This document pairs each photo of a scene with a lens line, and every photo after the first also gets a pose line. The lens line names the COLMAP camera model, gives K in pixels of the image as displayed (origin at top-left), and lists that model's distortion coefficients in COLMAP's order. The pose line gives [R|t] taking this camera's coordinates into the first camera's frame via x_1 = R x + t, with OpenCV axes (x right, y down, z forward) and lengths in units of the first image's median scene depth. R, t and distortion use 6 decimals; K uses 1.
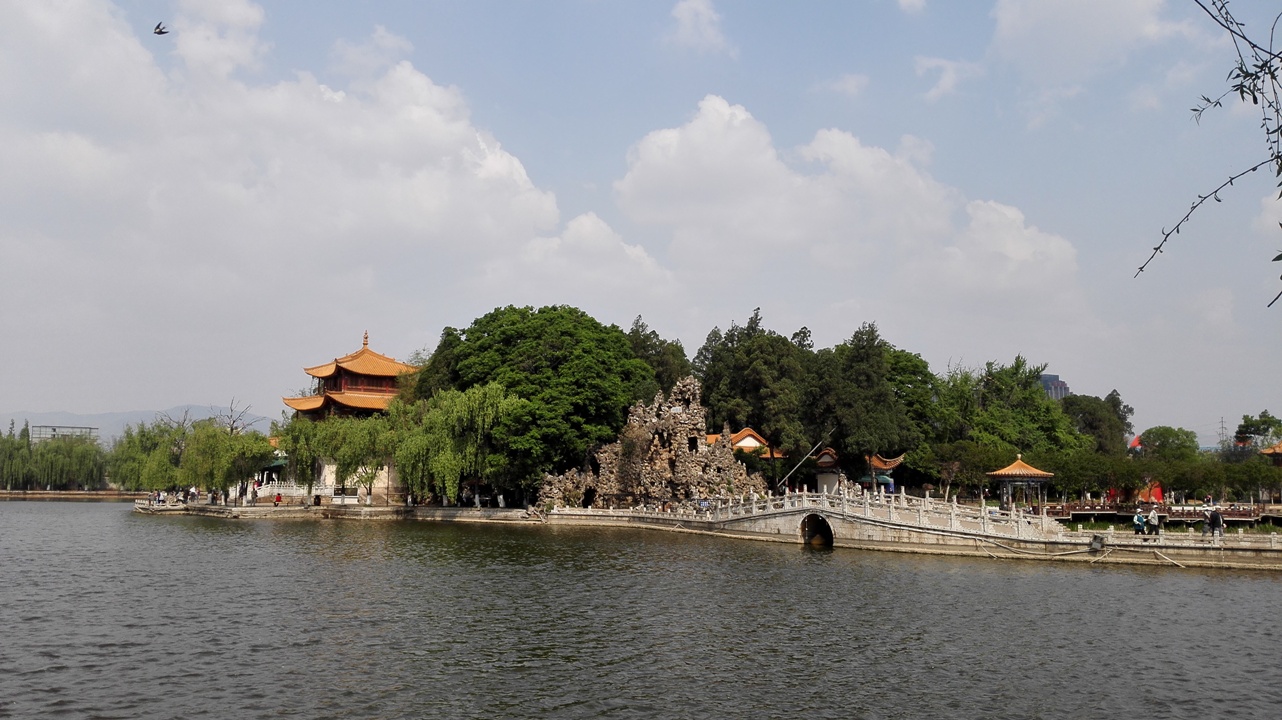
lens RADIAL K [[1056.9, 0, 641.0], [0, 1056.9, 360.6], [0, 0, 1]] dist [-0.000145, -0.003048]
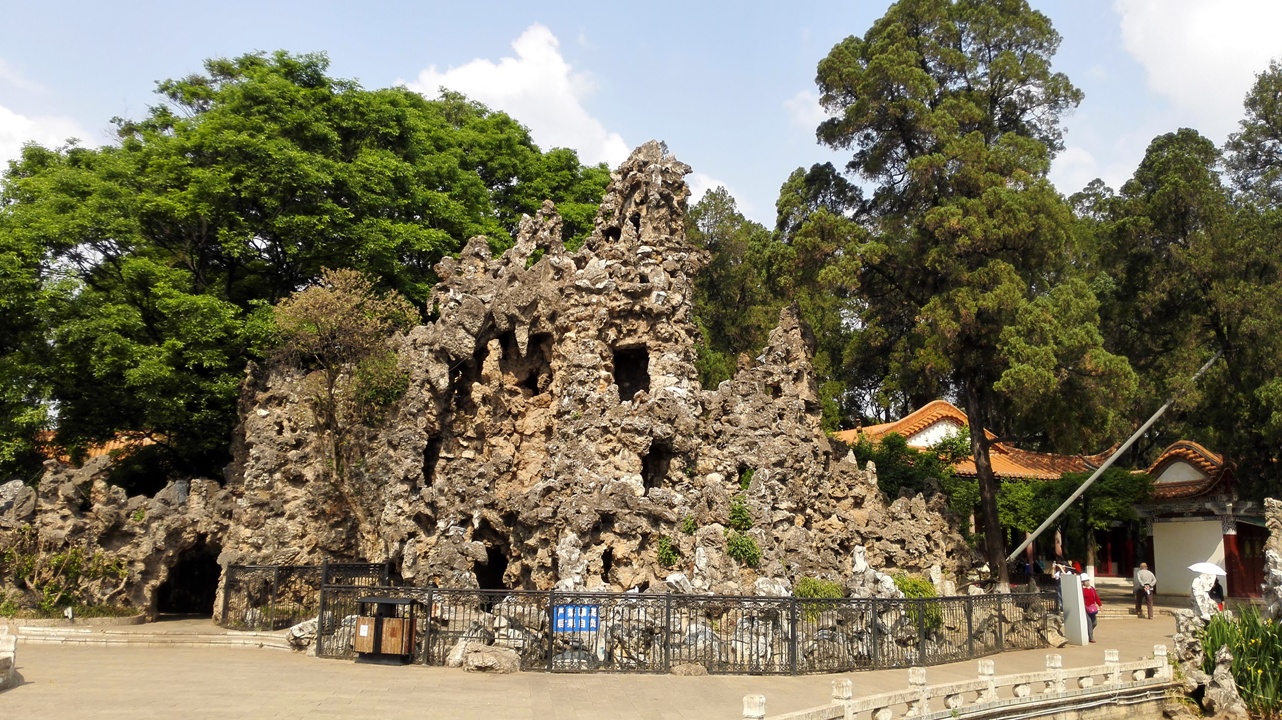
lens RADIAL K [[1056.9, 0, 640.6], [0, 1056.9, 360.7], [0, 0, 1]] dist [-0.000145, -0.003048]
pose [[0.966514, -0.036588, -0.253992, 0.116234], [0.016694, 0.996652, -0.080044, 0.096850], [0.256070, 0.073124, 0.963888, 0.755987]]
